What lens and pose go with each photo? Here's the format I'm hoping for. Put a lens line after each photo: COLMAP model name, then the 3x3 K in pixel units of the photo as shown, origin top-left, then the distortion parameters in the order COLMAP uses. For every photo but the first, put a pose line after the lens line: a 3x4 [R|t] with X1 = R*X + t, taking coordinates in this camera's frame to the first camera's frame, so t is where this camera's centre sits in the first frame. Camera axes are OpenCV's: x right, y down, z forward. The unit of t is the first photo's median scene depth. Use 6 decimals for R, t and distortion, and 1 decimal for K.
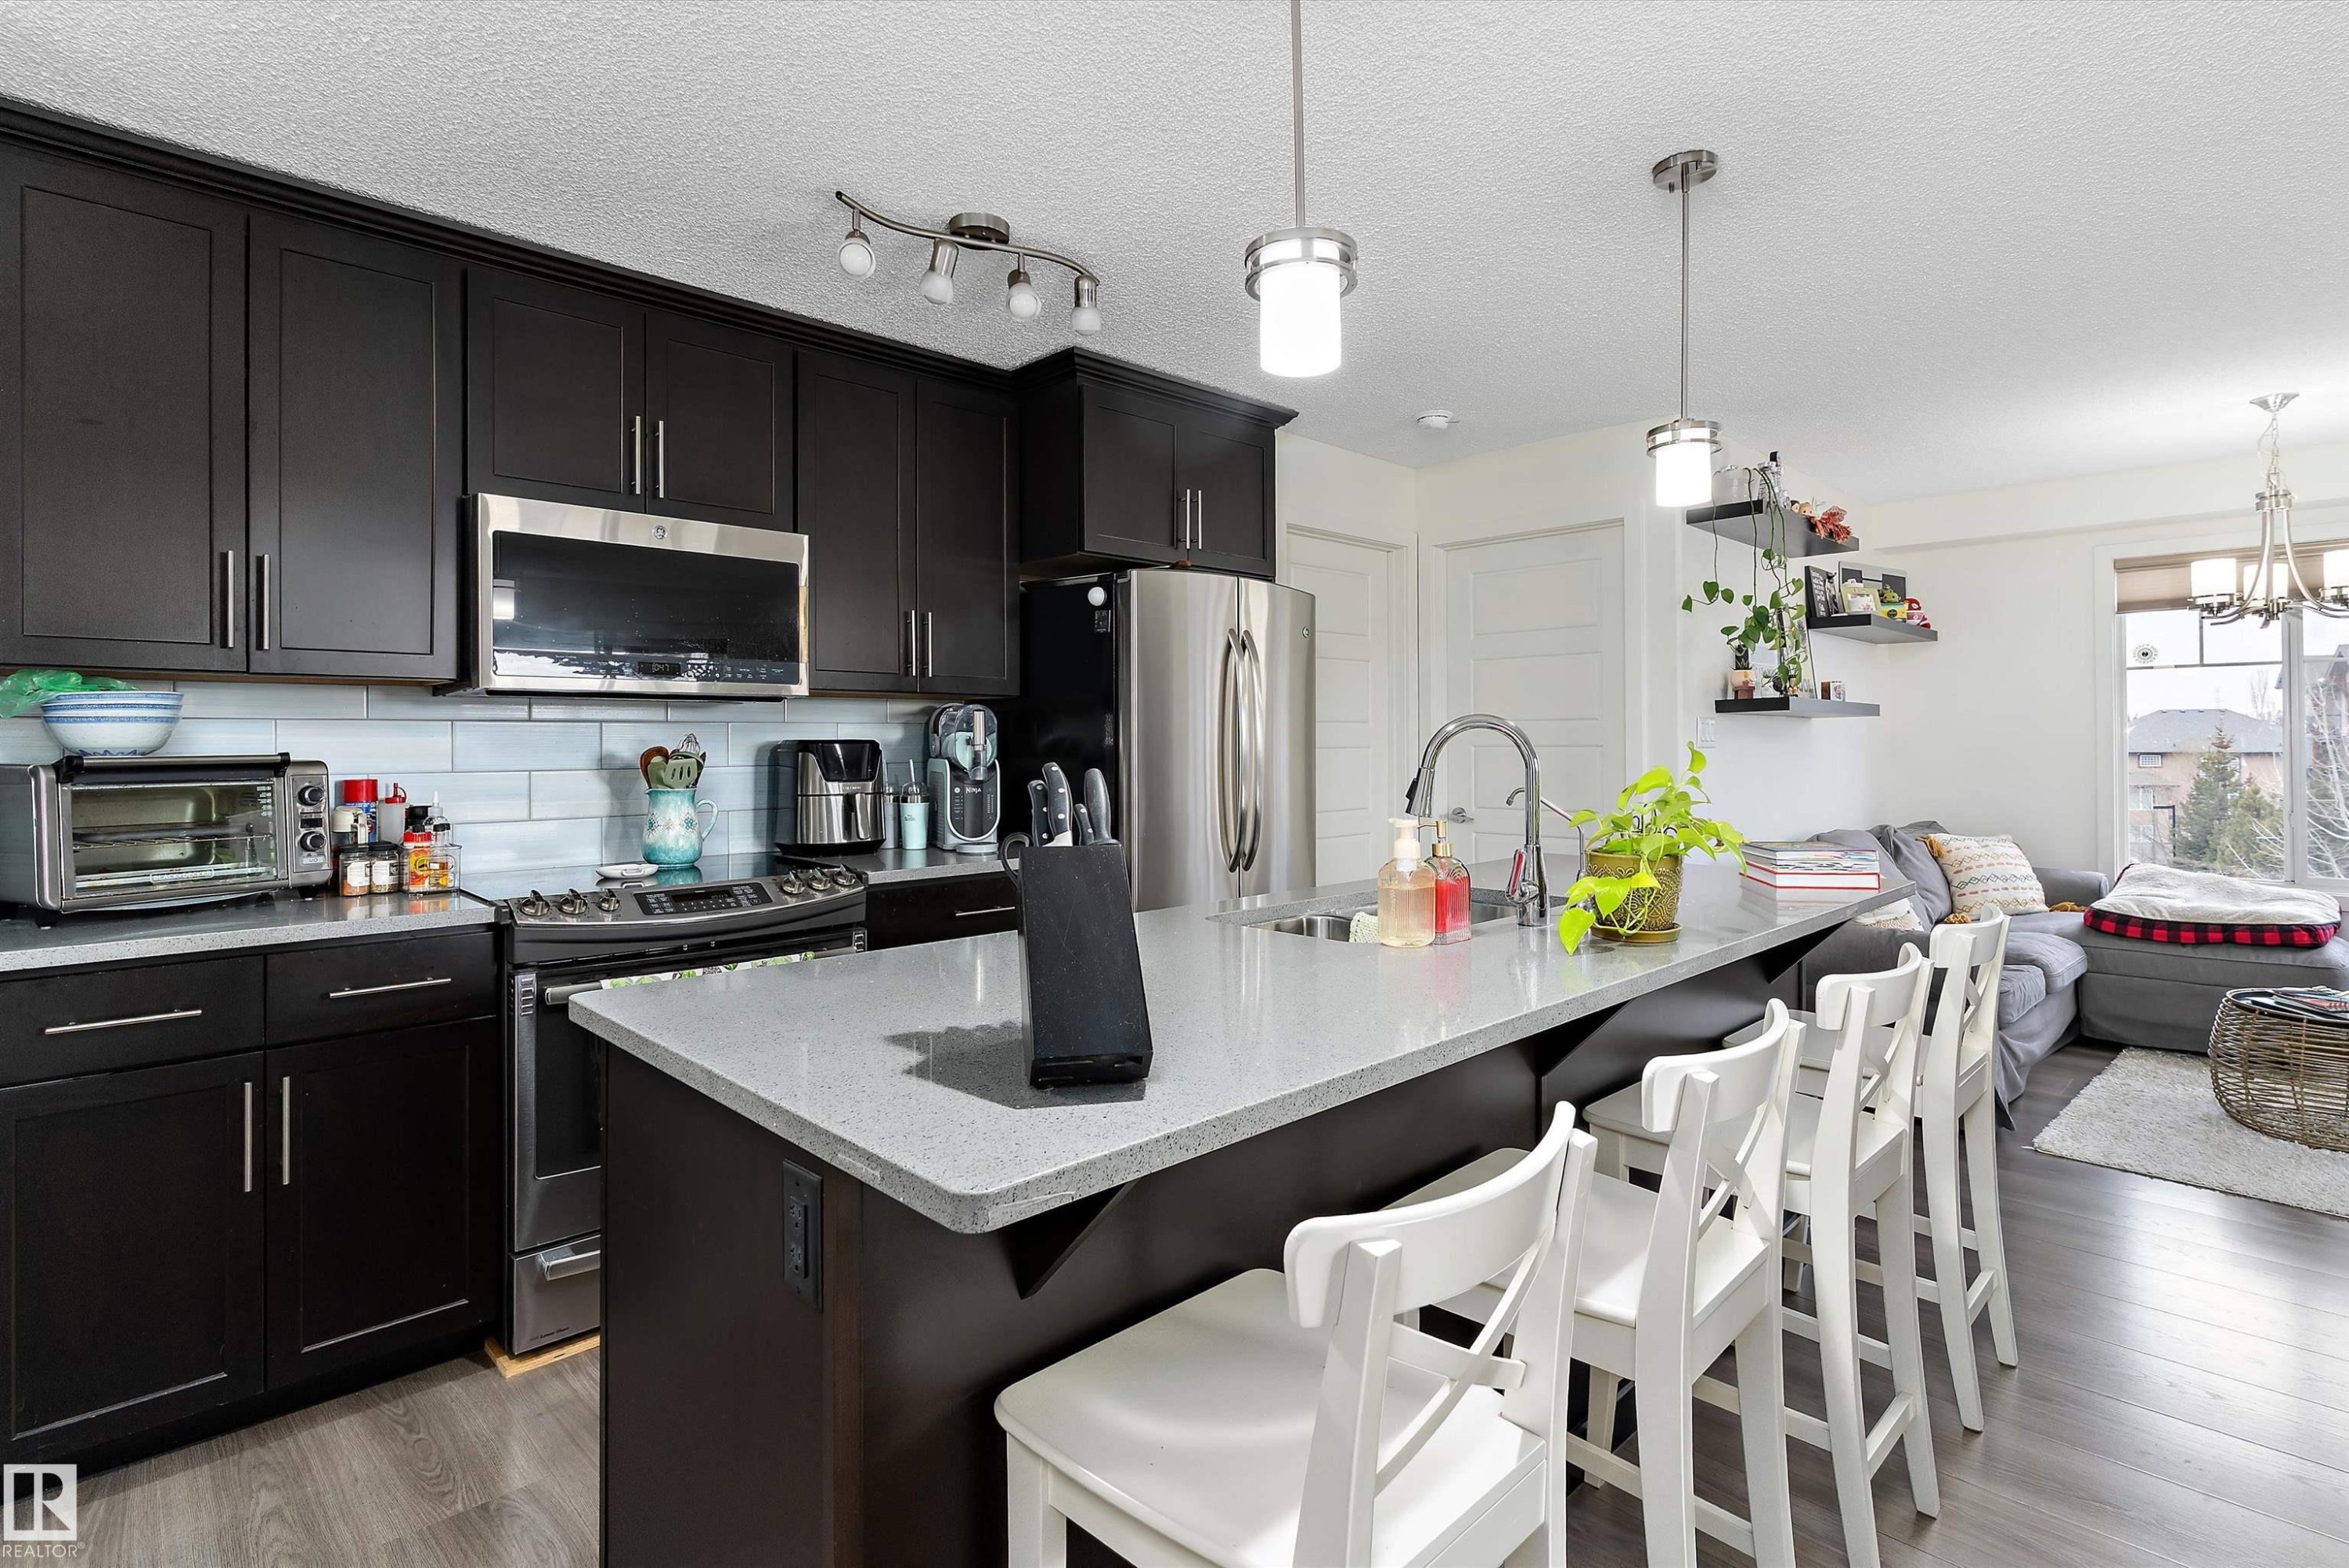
lens RADIAL K [[1126.6, 0, 1165.0], [0, 1126.6, 736.2], [0, 0, 1]] dist [-0.004845, -0.002111]
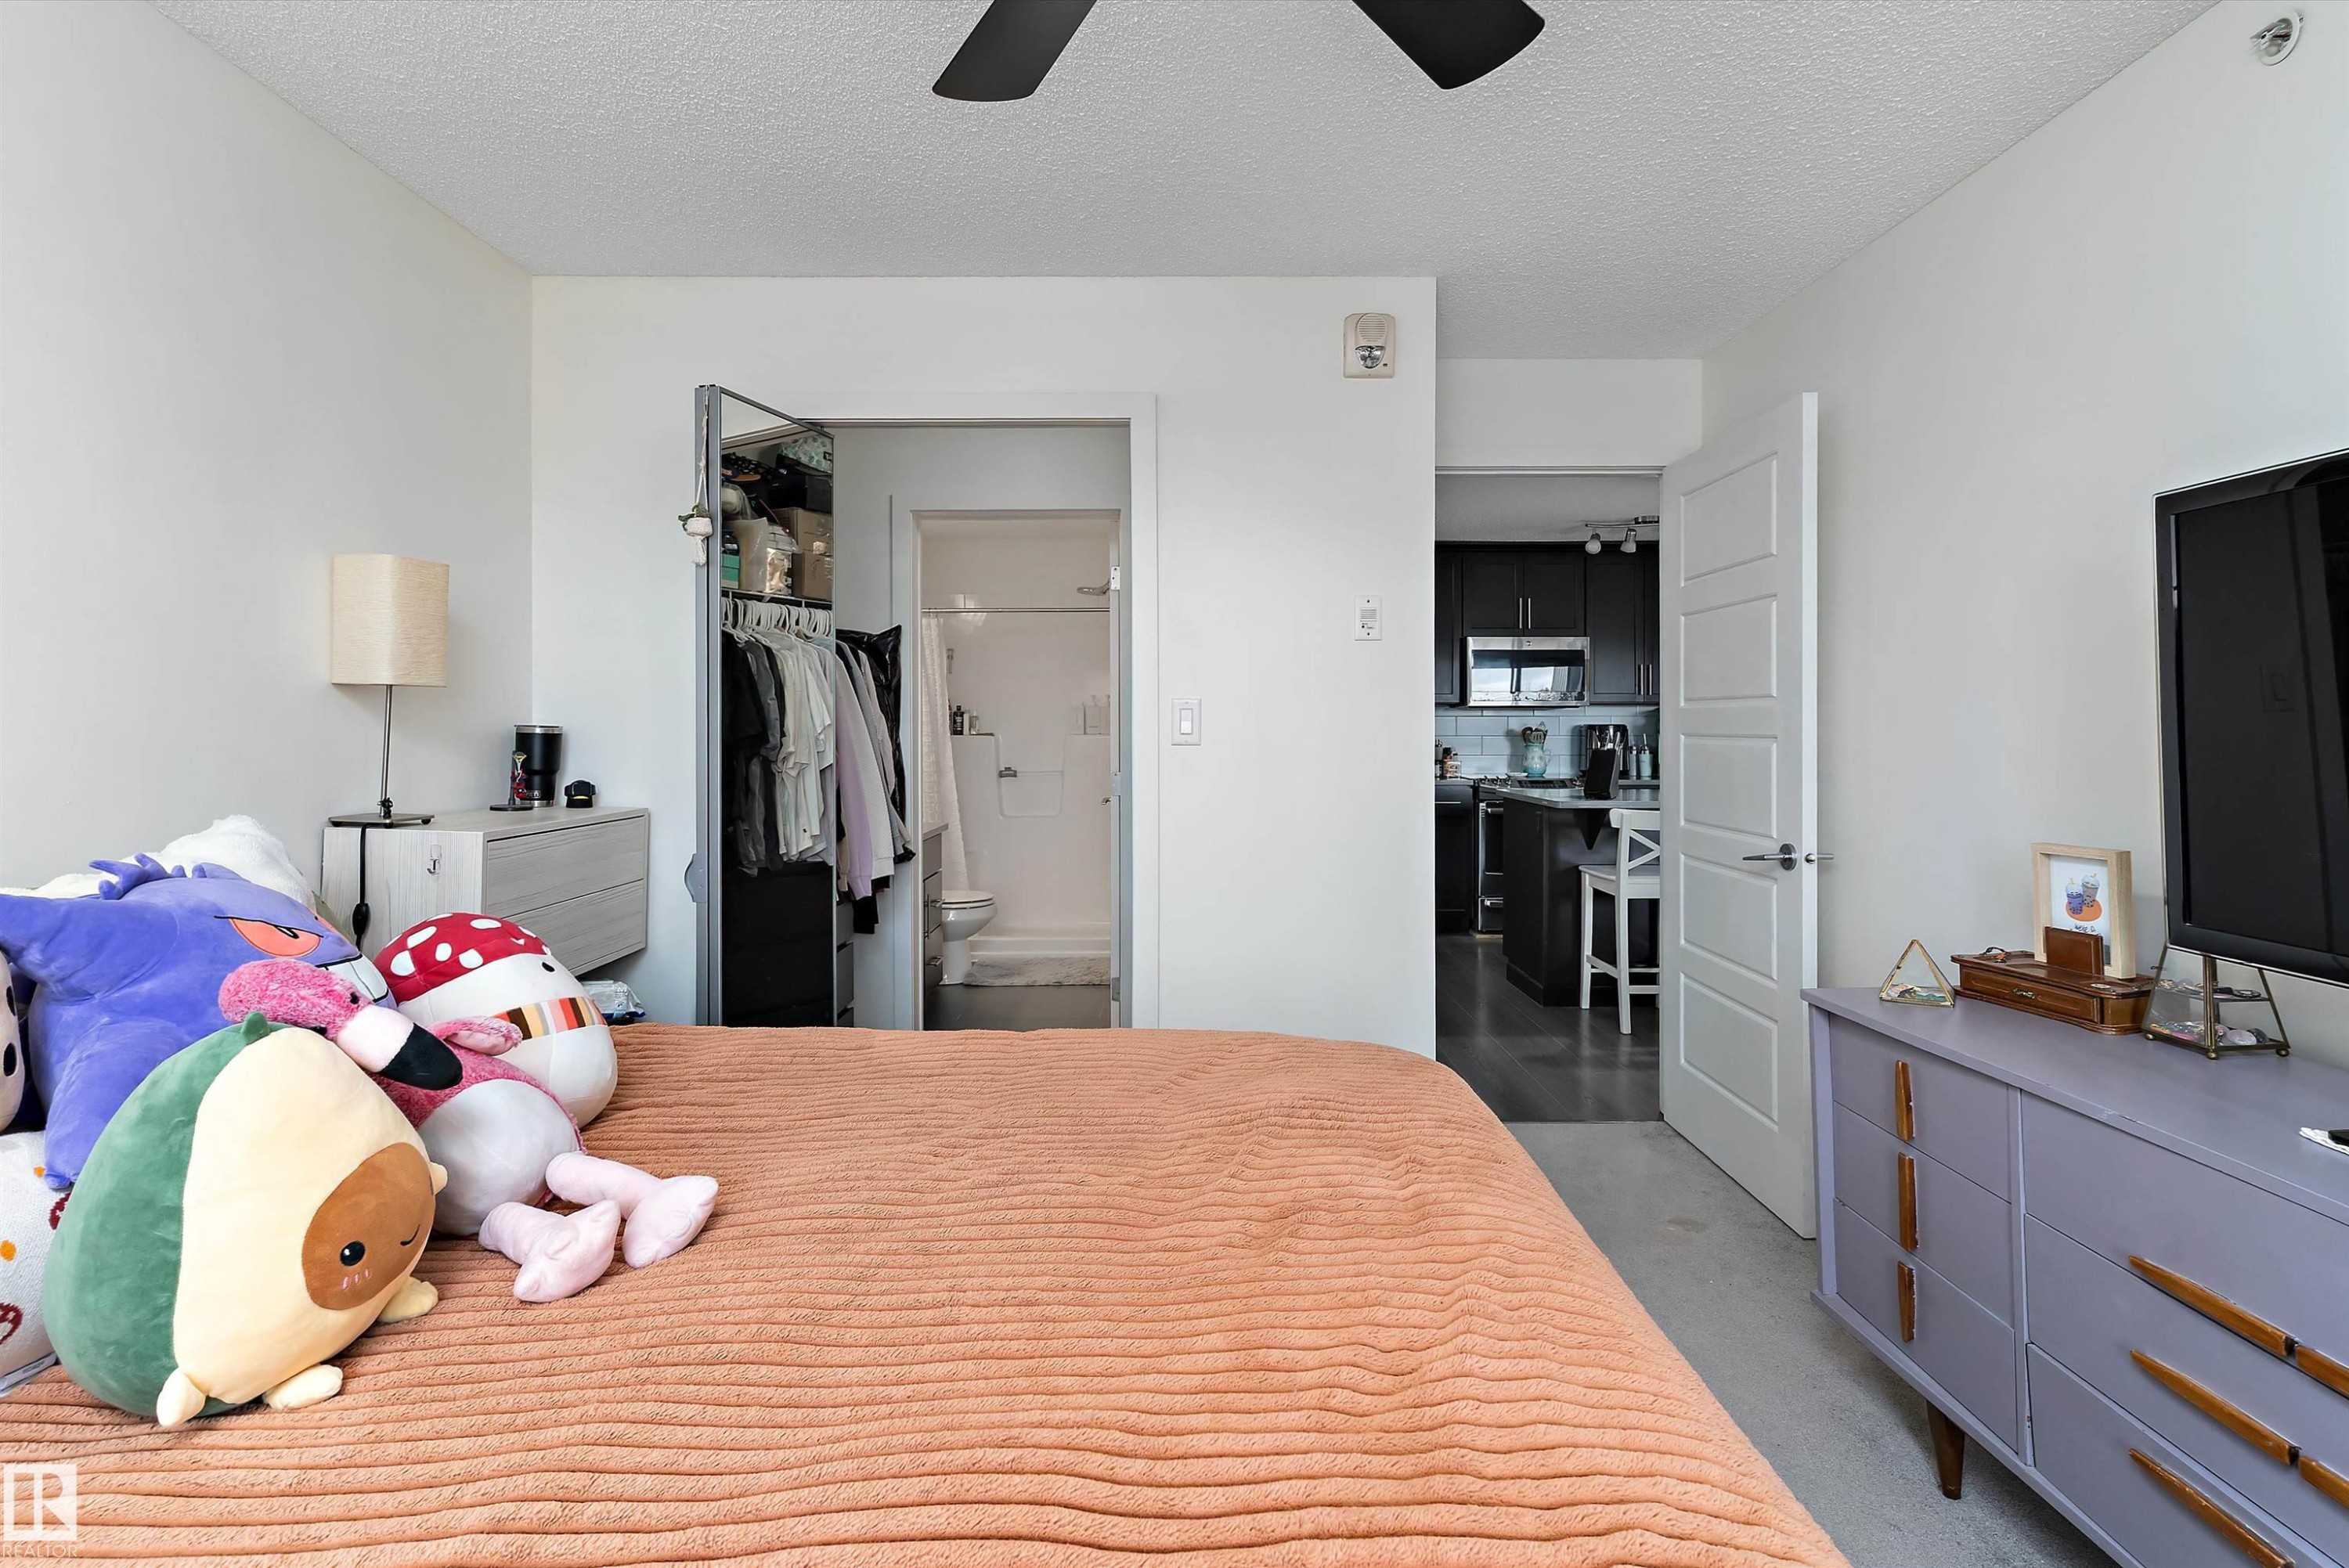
lens RADIAL K [[1126.6, 0, 1163.2], [0, 1126.6, 733.1], [0, 0, 1]] dist [-0.004845, -0.002111]
pose [[0.717822, 0.006340, -0.696197, 0.631308], [0.001604, 0.999941, 0.010761, -0.004757], [0.696224, -0.008841, 0.717770, -1.213823]]
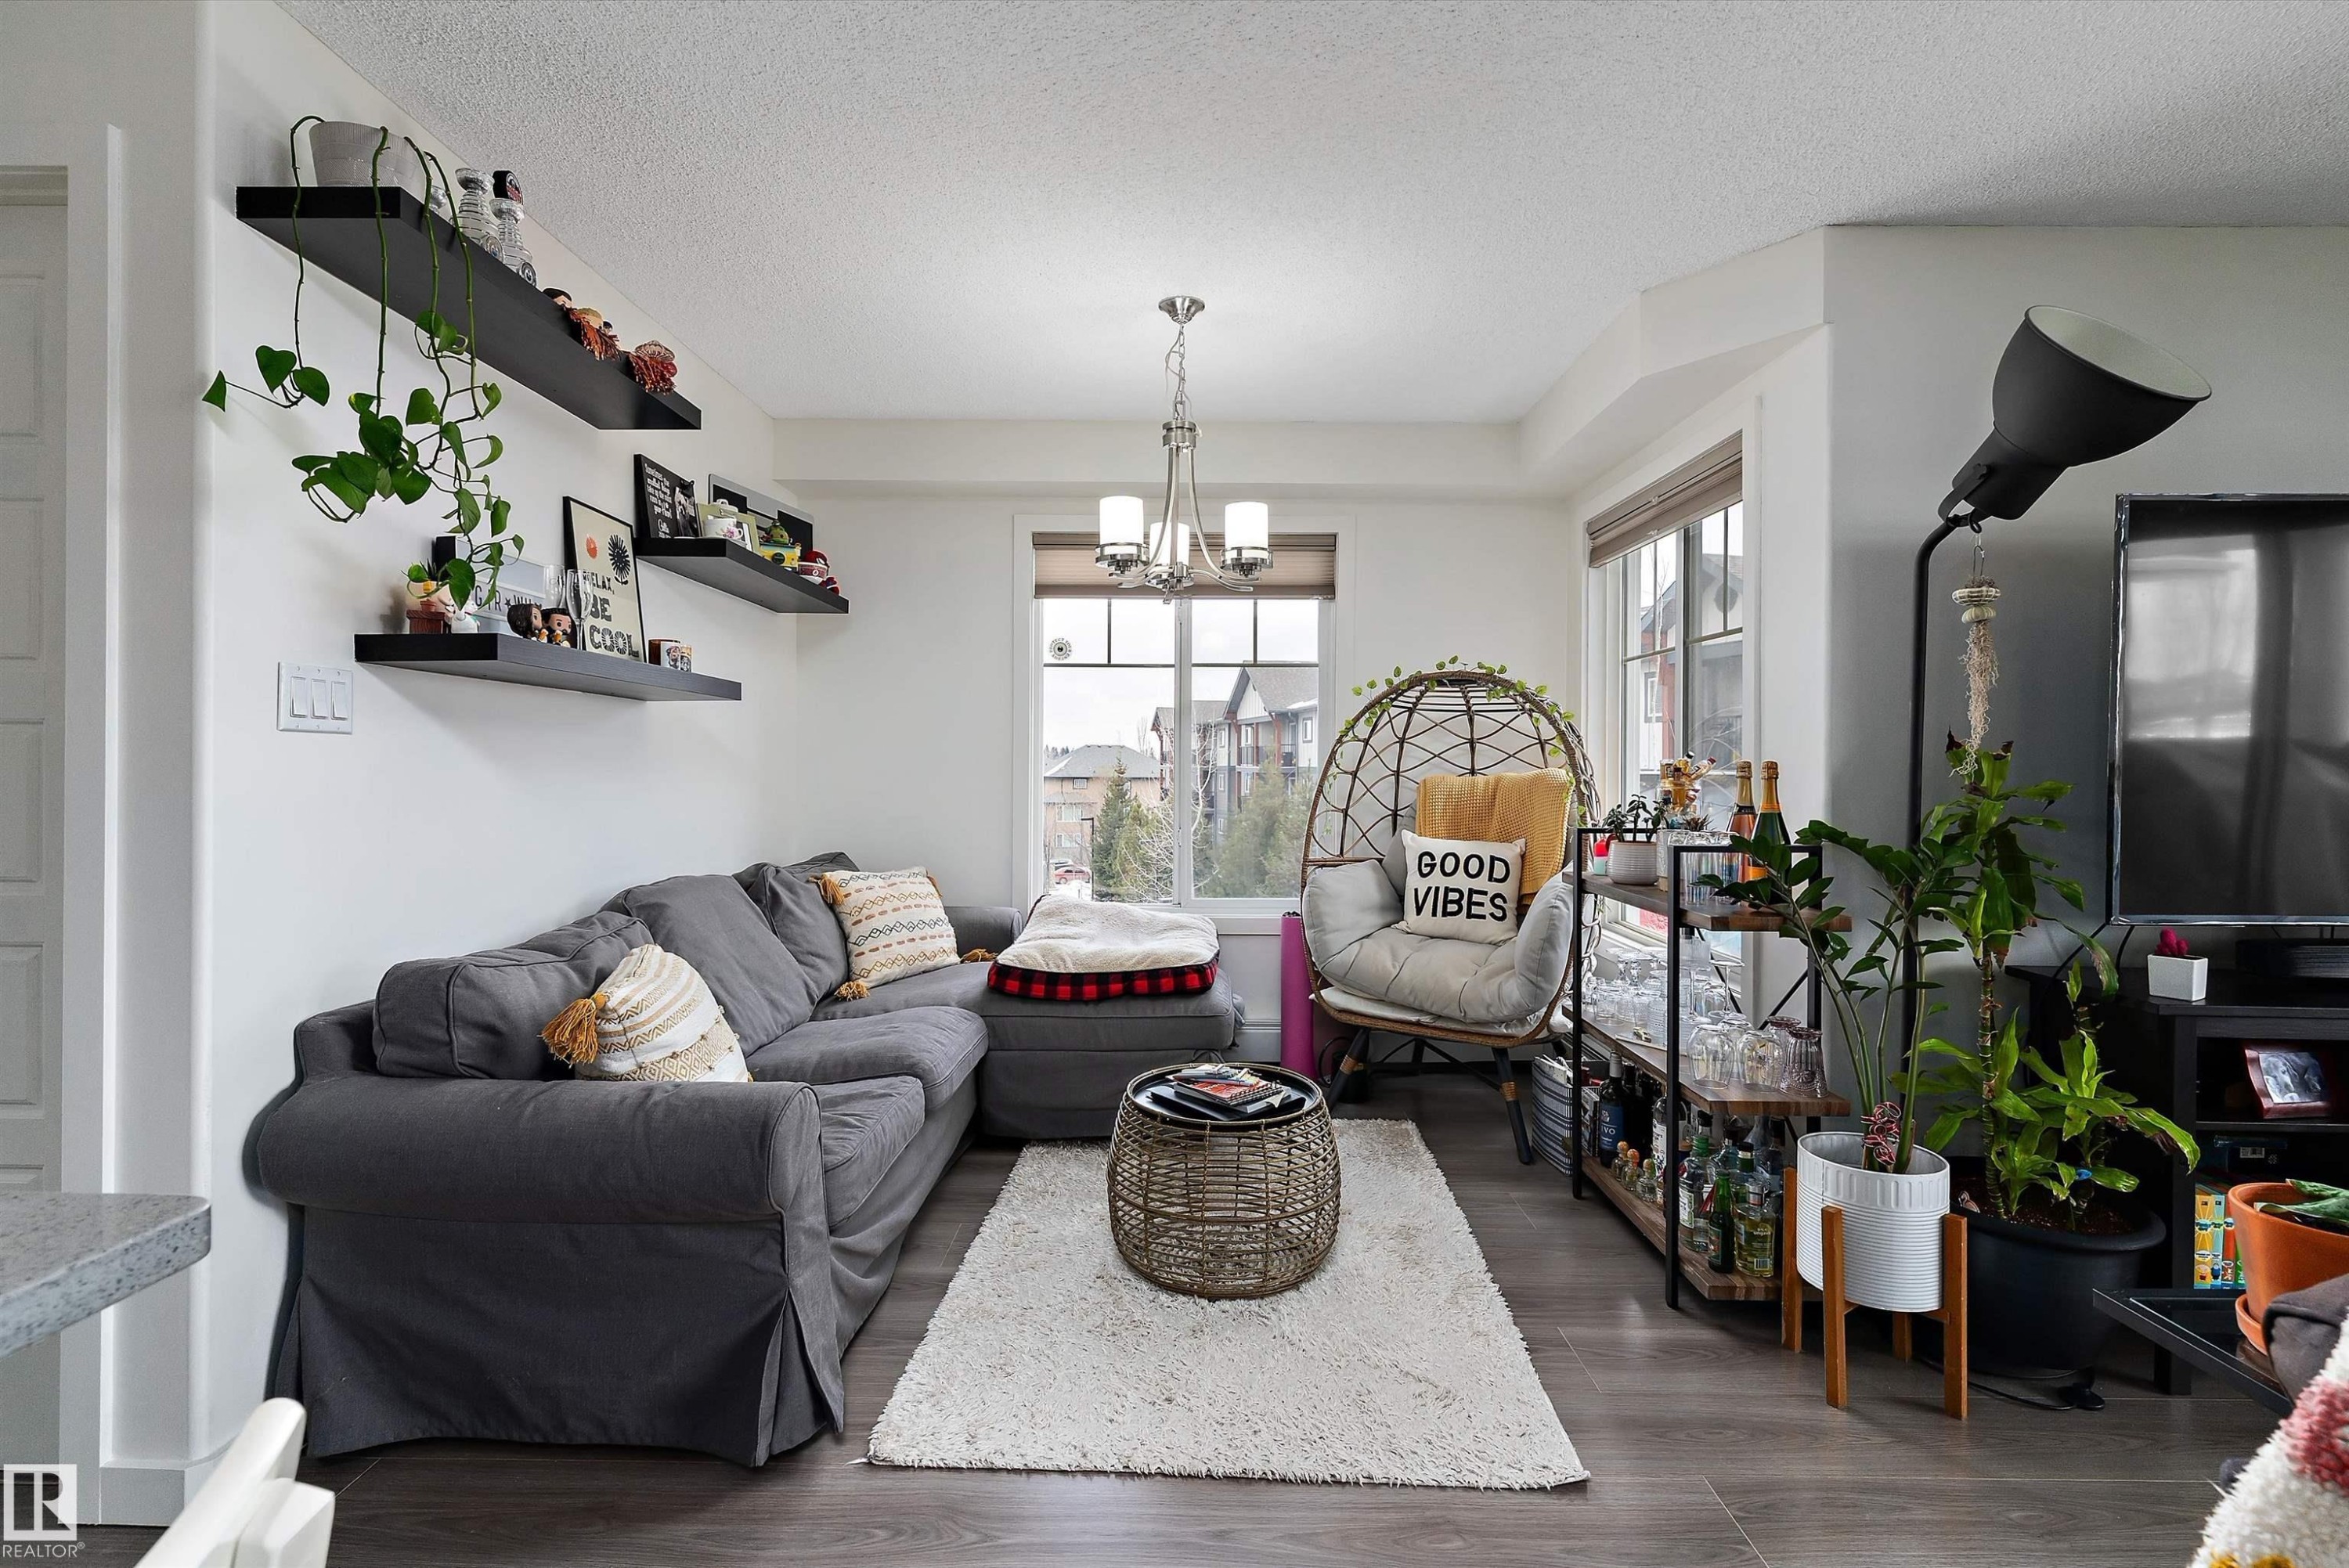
lens RADIAL K [[1126.6, 0, 1175.1], [0, 1126.6, 772.0], [0, 0, 1]] dist [-0.004845, -0.002111]
pose [[0.693582, 0.005952, 0.720353, 0.504752], [-0.014026, 0.999888, 0.005243, 0.024649], [-0.720241, -0.013741, 0.693588, 0.540001]]
